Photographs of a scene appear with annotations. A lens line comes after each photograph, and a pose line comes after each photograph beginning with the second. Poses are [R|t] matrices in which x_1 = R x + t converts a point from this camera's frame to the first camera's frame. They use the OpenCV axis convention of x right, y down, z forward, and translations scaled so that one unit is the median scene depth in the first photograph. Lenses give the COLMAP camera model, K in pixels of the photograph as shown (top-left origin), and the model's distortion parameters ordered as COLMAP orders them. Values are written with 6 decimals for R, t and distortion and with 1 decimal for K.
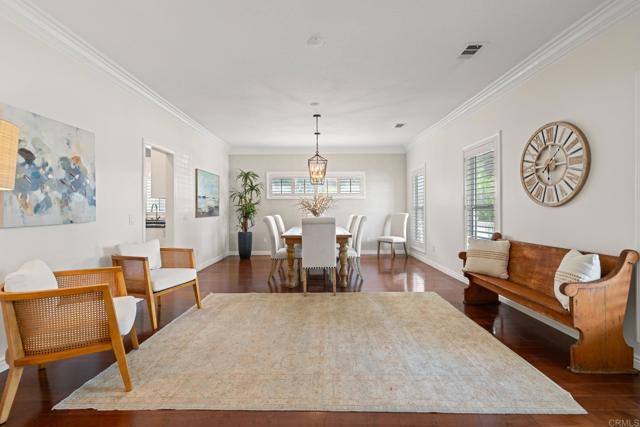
lens RADIAL K [[291.4, 0, 319.9], [0, 291.4, 210.6], [0, 0, 1]] dist [0.000227, -0.000687]
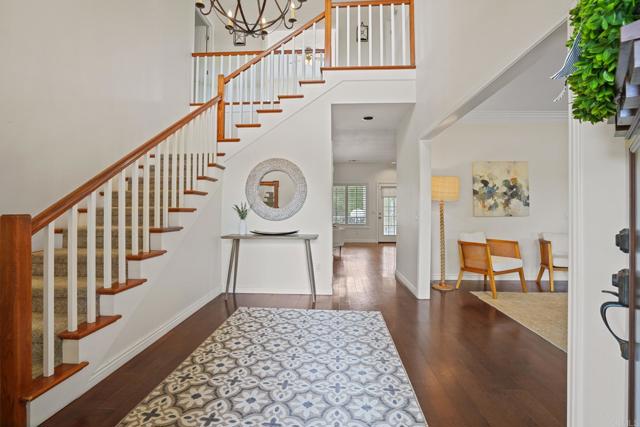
lens RADIAL K [[291.4, 0, 319.7], [0, 291.4, 211.3], [0, 0, 1]] dist [0.000227, -0.000687]
pose [[-0.056301, 0.001744, -0.998412, 1.008302], [-0.006468, 0.999977, 0.002111, 0.017503], [0.998393, 0.006577, -0.056288, -0.063601]]
